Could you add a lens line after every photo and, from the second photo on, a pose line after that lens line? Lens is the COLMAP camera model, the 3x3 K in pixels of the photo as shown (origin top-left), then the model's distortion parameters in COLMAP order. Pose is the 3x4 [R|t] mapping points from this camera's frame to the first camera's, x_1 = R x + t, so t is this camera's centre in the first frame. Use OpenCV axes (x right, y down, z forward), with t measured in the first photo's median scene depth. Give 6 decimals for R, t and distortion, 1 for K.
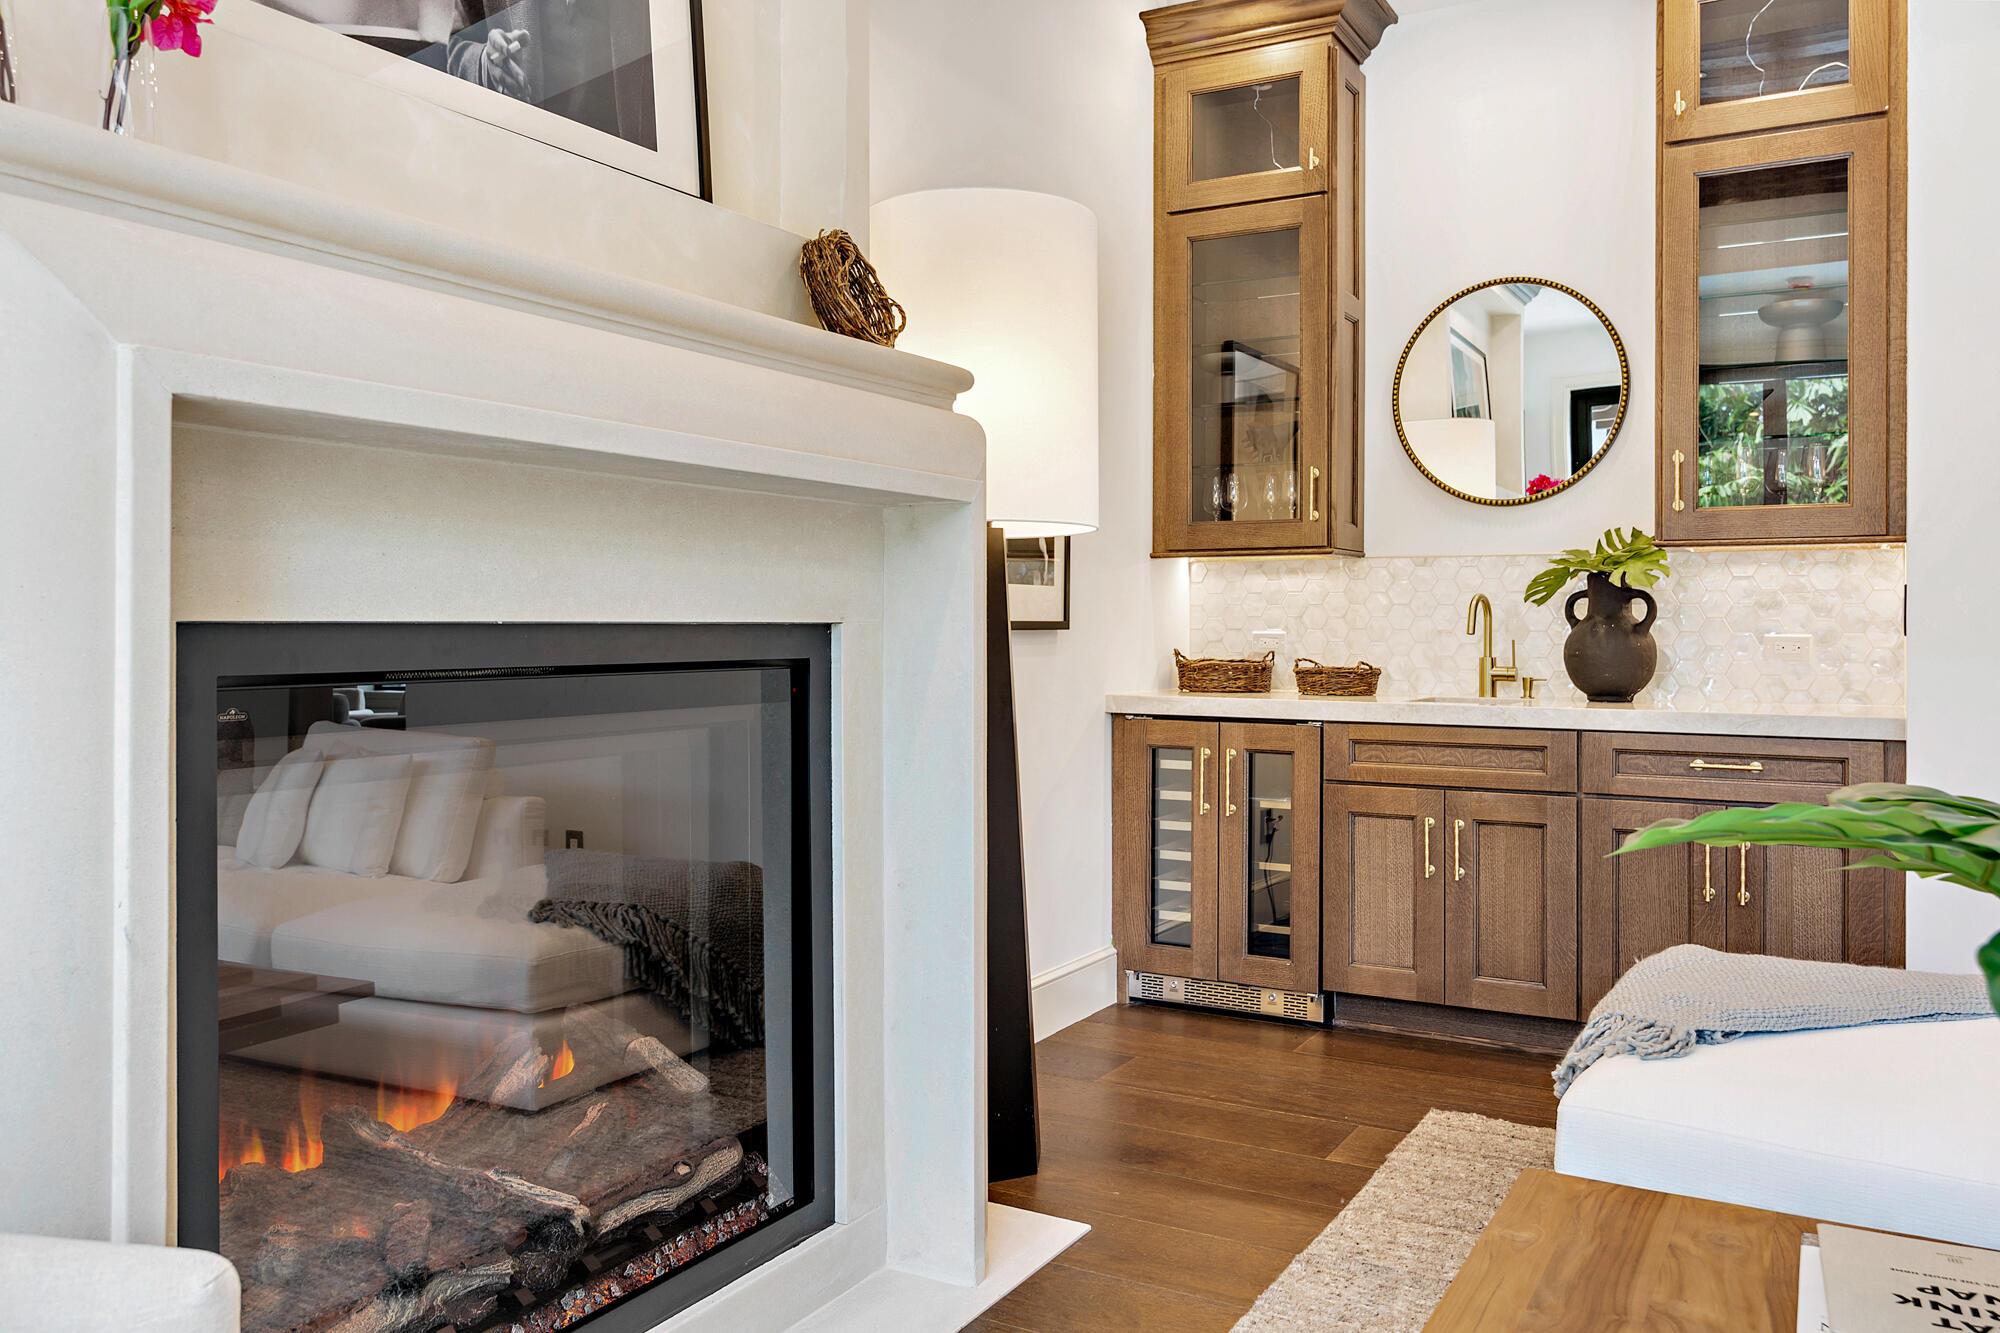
lens RADIAL K [[1495.2, 0, 1000.0], [0, 1495.2, 666.5], [0, 0, 1]] dist [-0.002479, -0.001762]
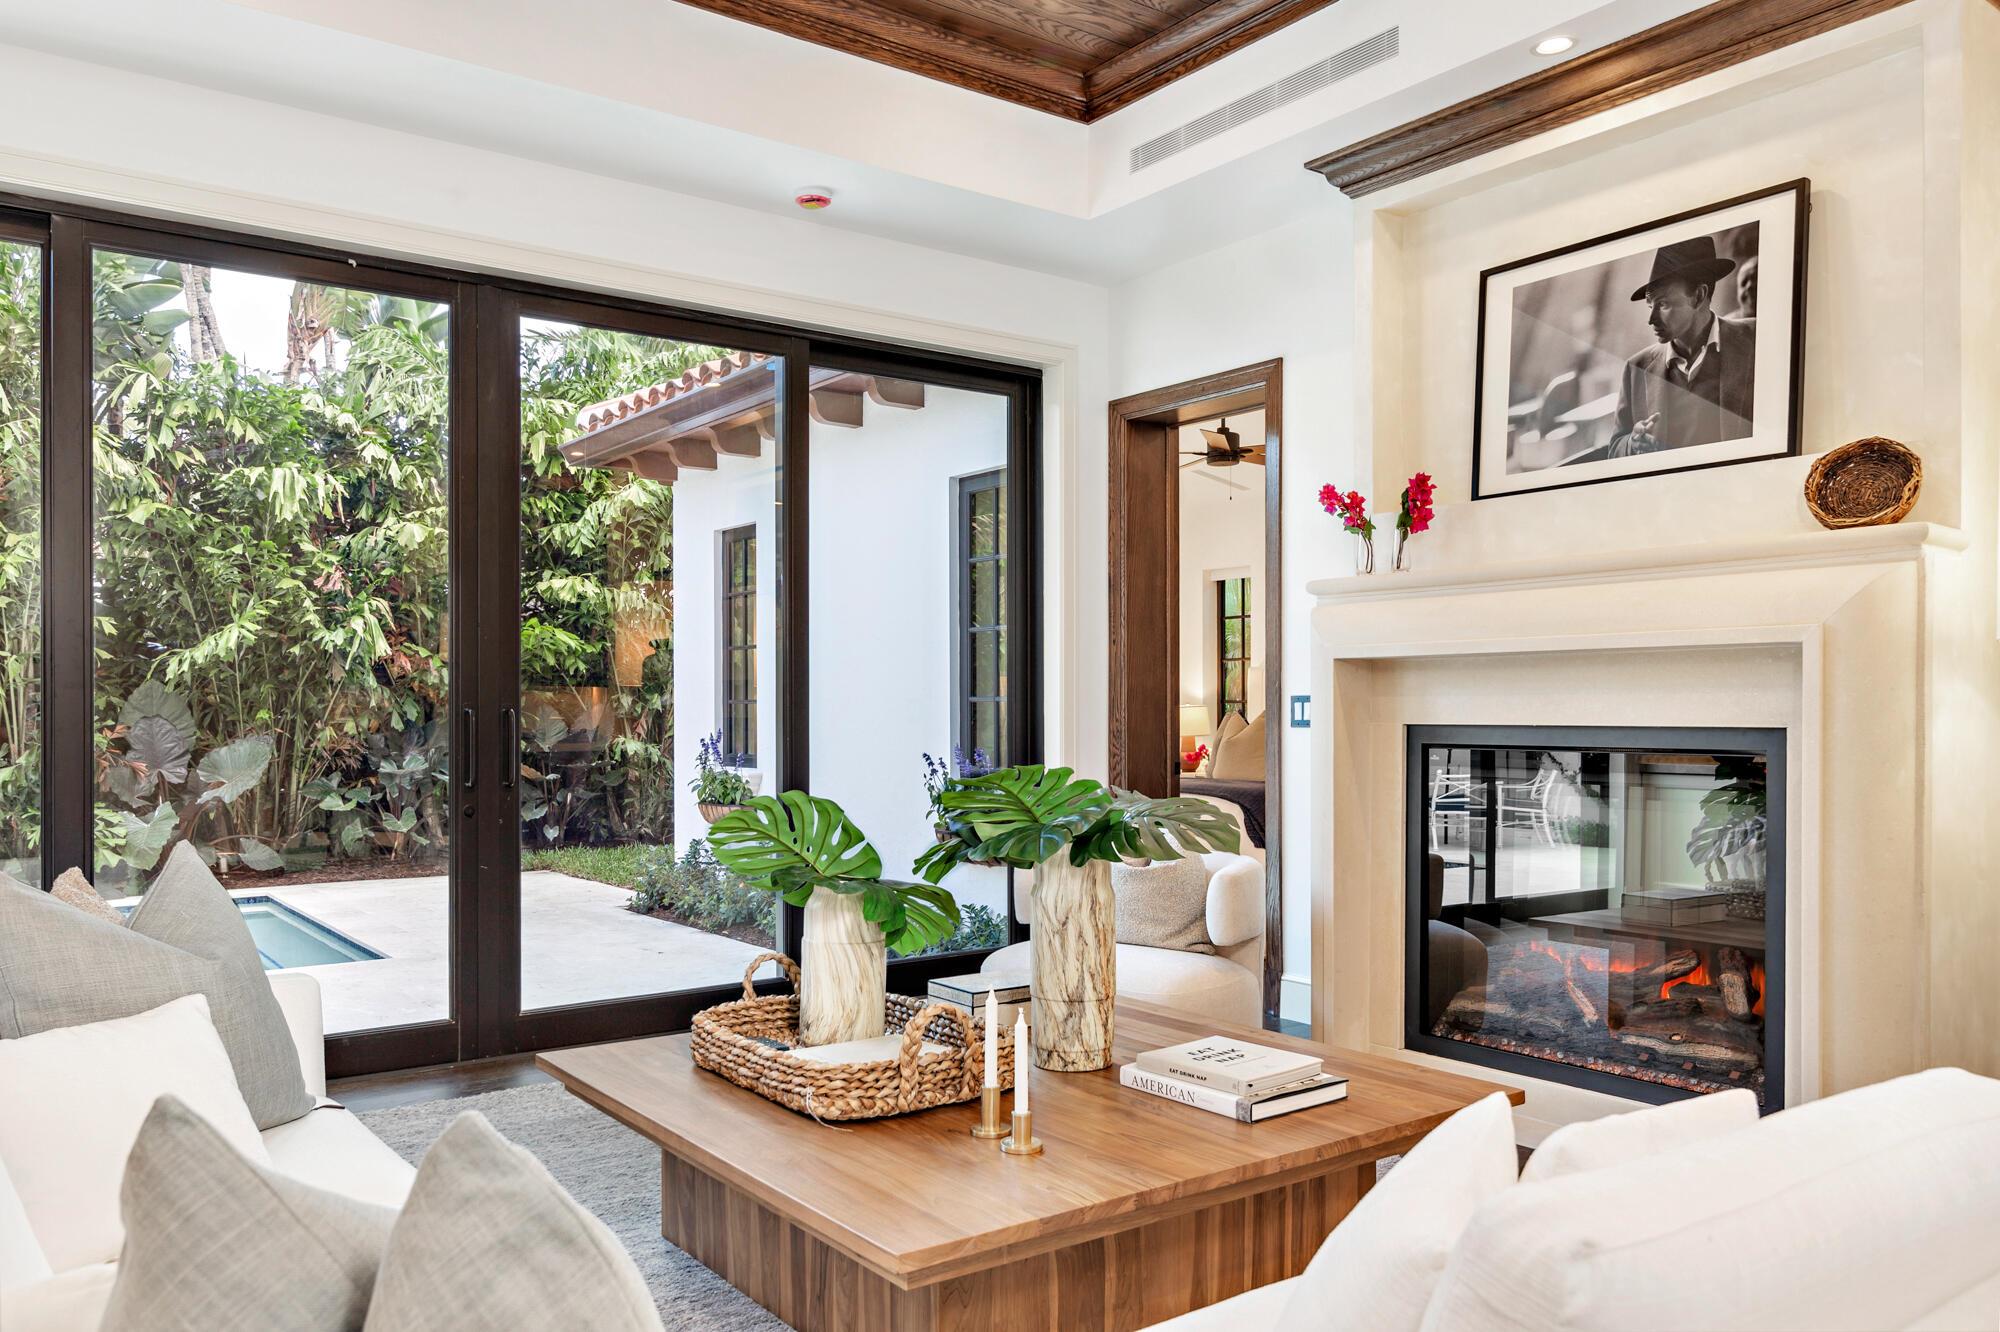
lens RADIAL K [[1495.2, 0, 1000.0], [0, 1495.2, 666.0], [0, 0, 1]] dist [-0.002479, -0.001762]
pose [[-0.396989, -0.020026, -0.917605, 1.799654], [-0.023608, 0.999654, -0.011602, -0.062219], [0.917520, 0.017057, -0.397324, 1.015350]]
